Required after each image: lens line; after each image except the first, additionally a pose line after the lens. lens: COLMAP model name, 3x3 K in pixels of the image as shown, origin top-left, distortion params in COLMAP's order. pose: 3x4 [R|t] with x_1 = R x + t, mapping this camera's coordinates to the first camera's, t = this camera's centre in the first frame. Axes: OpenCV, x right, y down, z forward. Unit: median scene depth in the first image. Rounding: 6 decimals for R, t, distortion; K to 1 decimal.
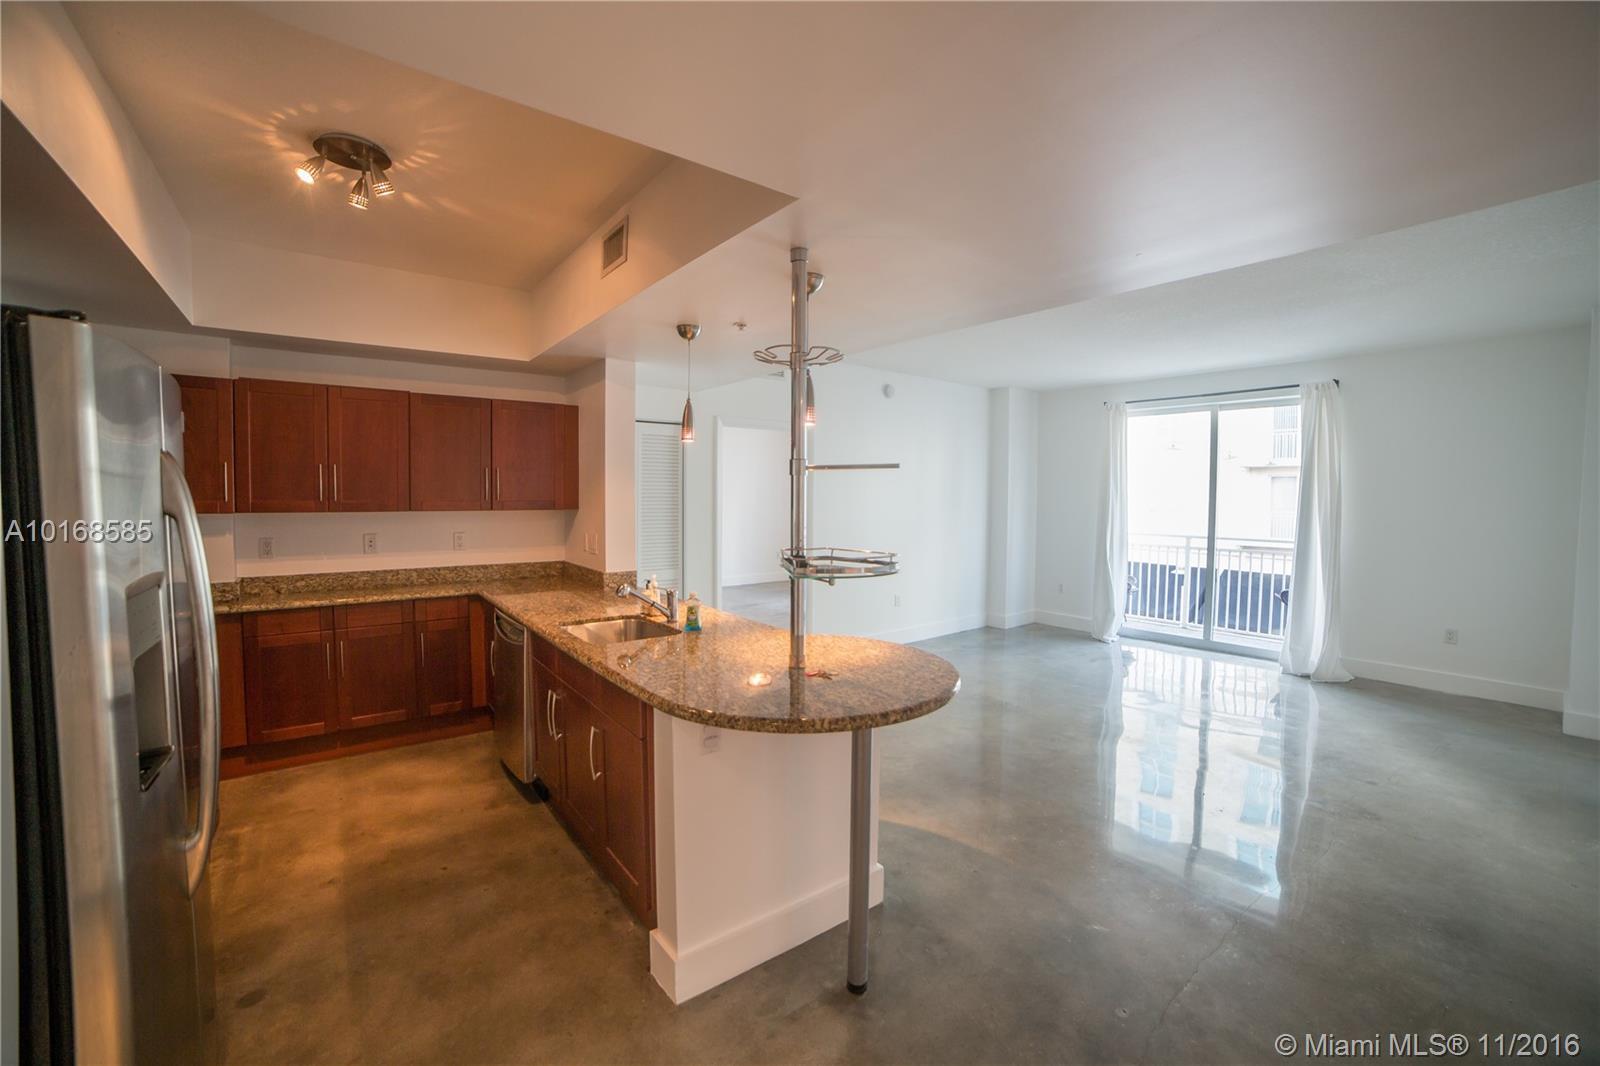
lens RADIAL K [[660.9, 0, 805.4], [0, 660.9, 531.8], [0, 0, 1]] dist [-0.014310, 0.002921]
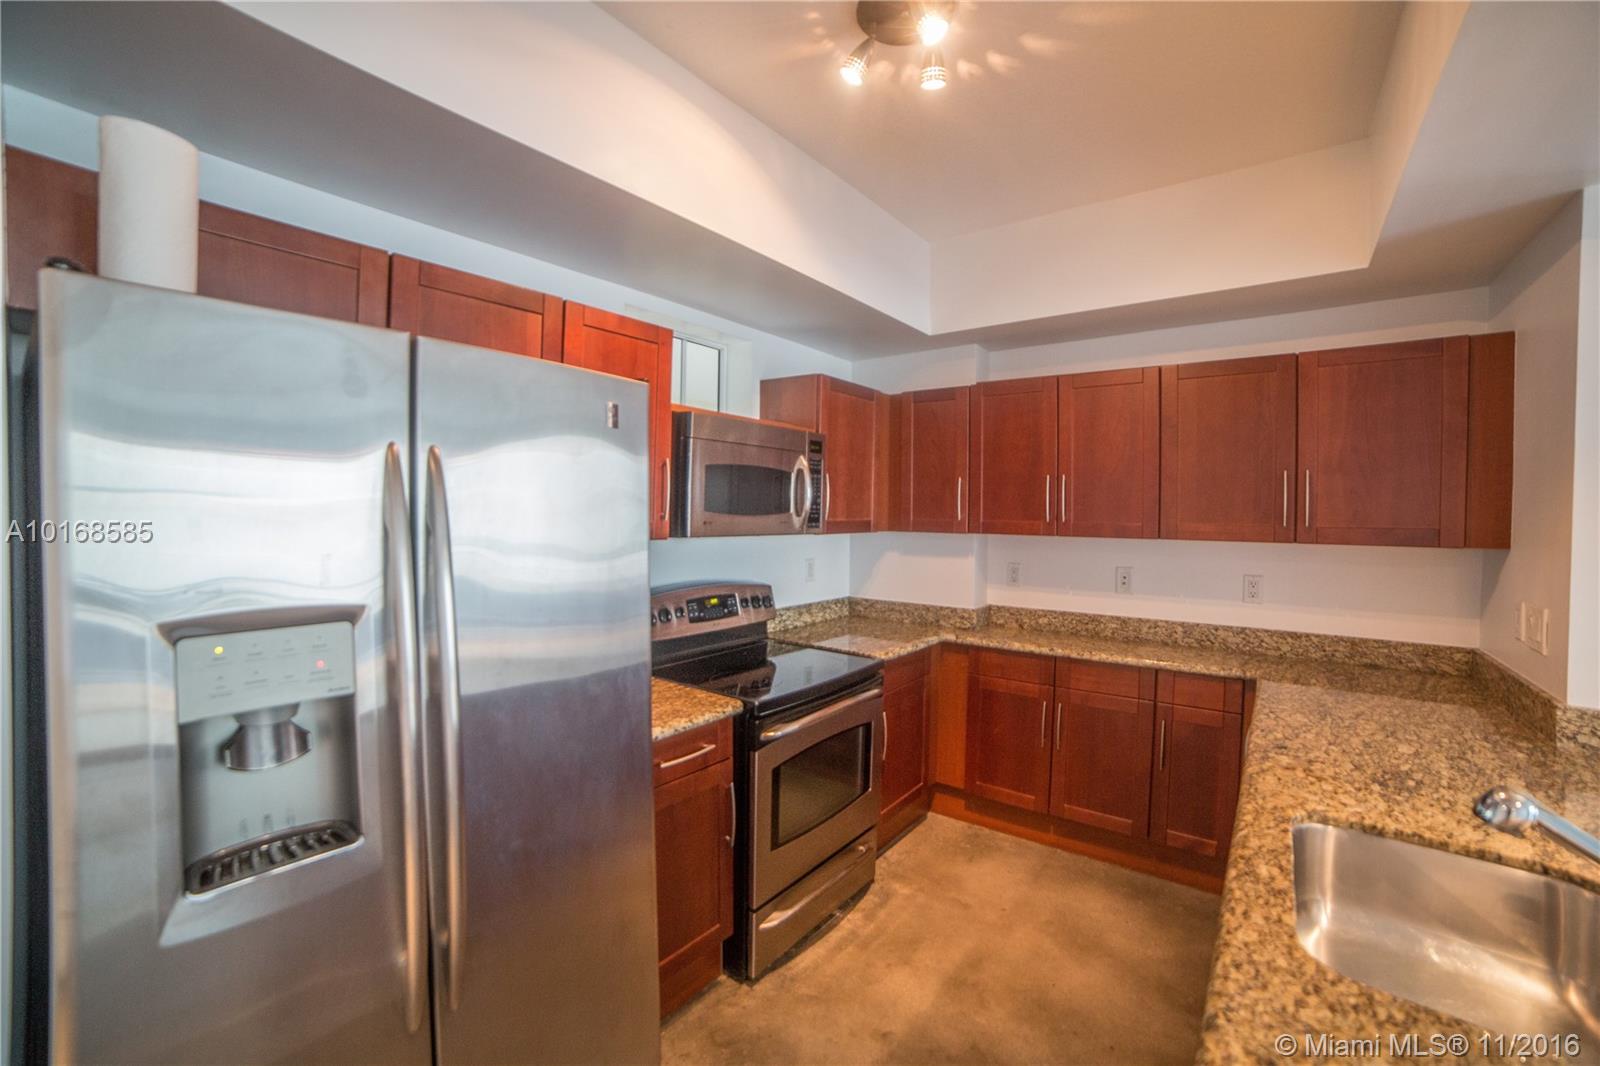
lens RADIAL K [[660.9, 0, 806.6], [0, 660.9, 532.0], [0, 0, 1]] dist [-0.014310, 0.002921]
pose [[0.274442, 0.019600, -0.961404, -0.035166], [-0.063754, 0.997963, 0.002146, -0.017609], [0.959488, 0.060704, 0.275133, 0.461961]]
